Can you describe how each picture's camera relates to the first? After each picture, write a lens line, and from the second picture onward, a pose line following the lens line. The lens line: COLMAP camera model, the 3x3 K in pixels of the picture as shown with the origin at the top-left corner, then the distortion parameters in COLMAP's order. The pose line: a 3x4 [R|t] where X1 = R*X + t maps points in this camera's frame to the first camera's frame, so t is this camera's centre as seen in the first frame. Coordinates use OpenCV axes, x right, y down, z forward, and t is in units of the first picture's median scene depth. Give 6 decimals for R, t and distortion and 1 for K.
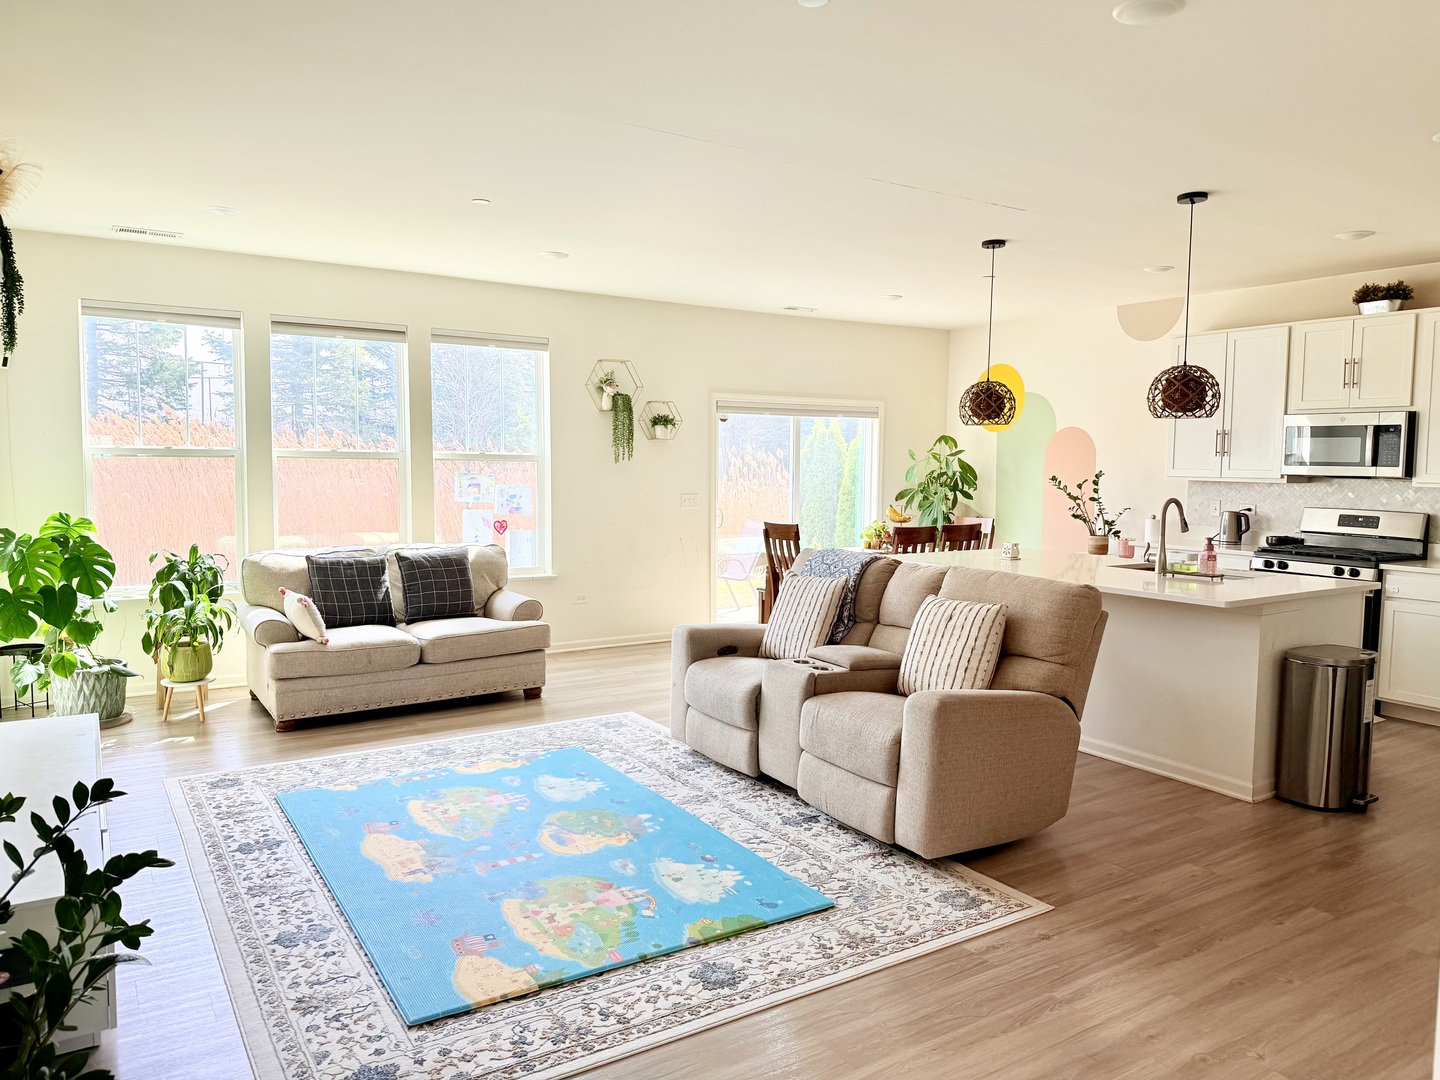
lens RADIAL K [[1018.6, 0, 717.8], [0, 1018.6, 536.9], [0, 0, 1]] dist [0.001343, -0.008572]
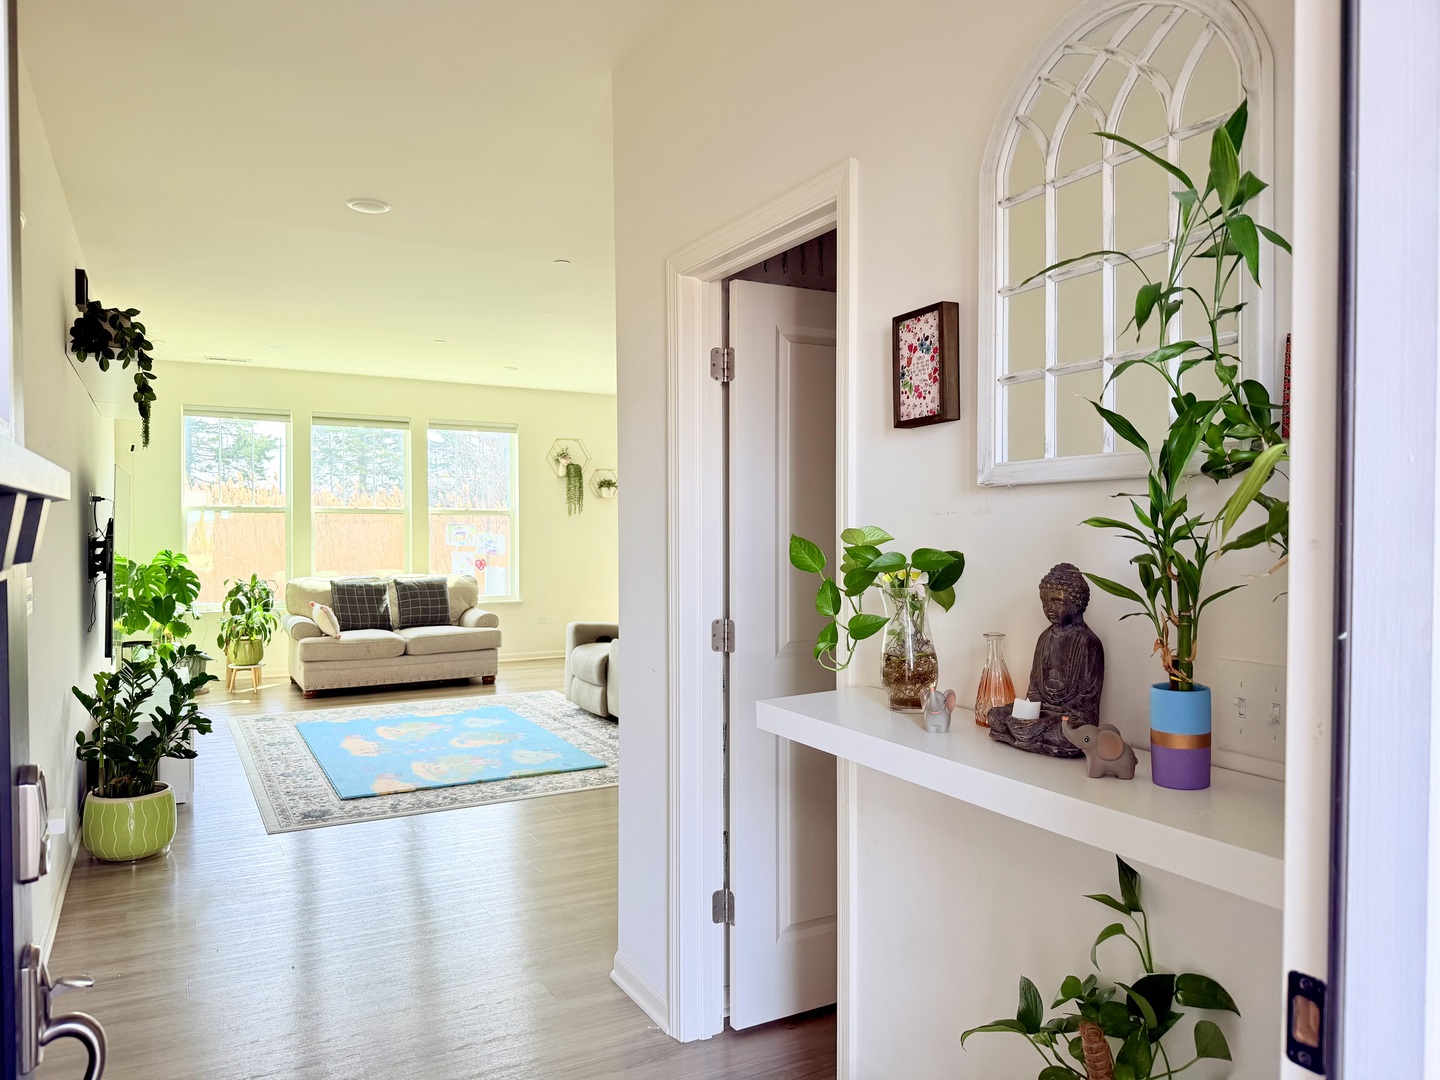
lens RADIAL K [[1018.6, 0, 722.3], [0, 1018.6, 539.3], [0, 0, 1]] dist [0.001343, -0.008572]
pose [[0.997952, -0.008120, -0.063451, 0.239646], [0.004295, 0.998178, -0.060186, 0.049624], [0.063824, 0.059790, 0.996168, -0.397577]]
